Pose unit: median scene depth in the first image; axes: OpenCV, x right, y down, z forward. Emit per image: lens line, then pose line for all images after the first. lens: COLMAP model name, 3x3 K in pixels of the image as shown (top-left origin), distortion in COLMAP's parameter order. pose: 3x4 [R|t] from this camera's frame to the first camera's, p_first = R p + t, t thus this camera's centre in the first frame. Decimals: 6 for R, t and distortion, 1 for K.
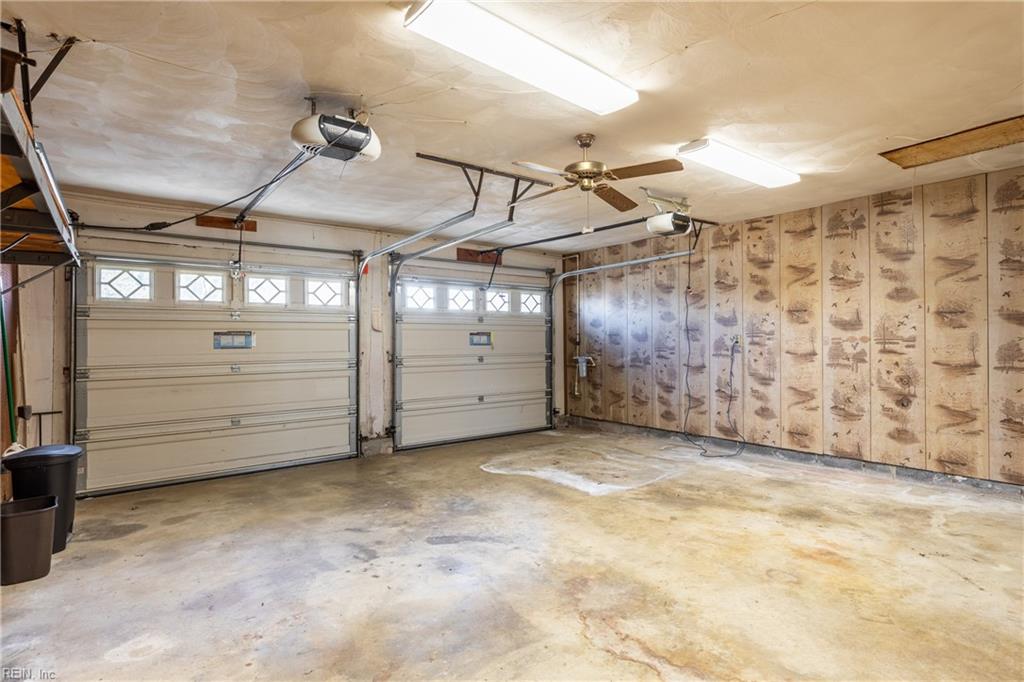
lens RADIAL K [[501.3, 0, 511.9], [0, 501.3, 336.7], [0, 0, 1]] dist [-0.005401, -0.000582]
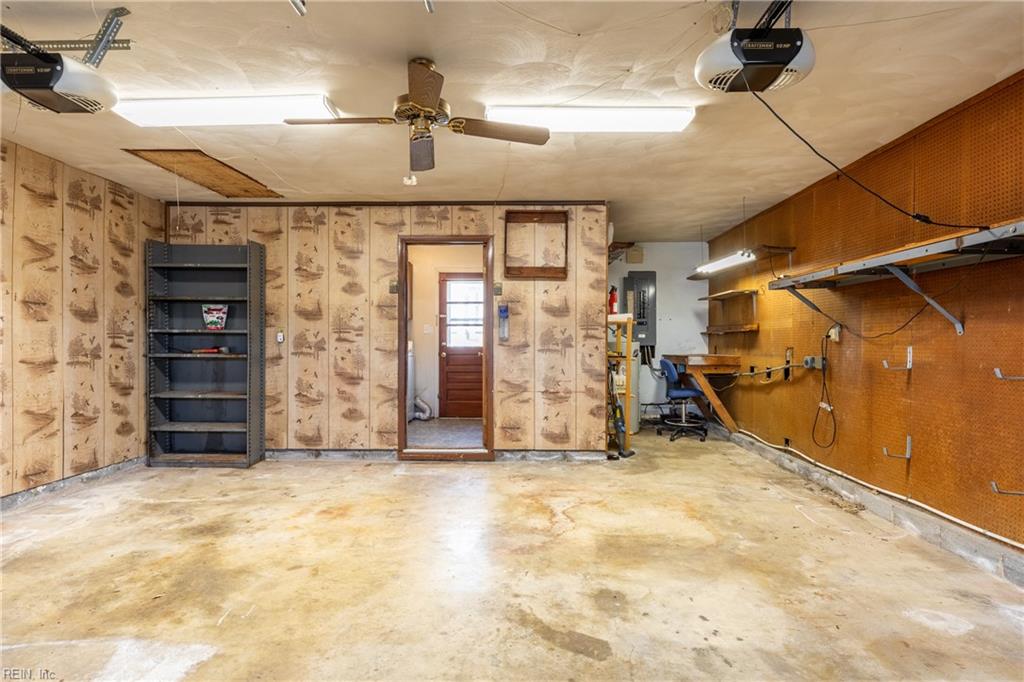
lens RADIAL K [[545.2, 0, 510.7], [0, 545.2, 347.0], [0, 0, 1]] dist [0.012413, -0.000995]
pose [[-0.774654, -0.003145, 0.632378, -0.471171], [-0.006304, 0.999976, -0.002750, 0.031967], [-0.632354, -0.006117, -0.774655, 1.506511]]
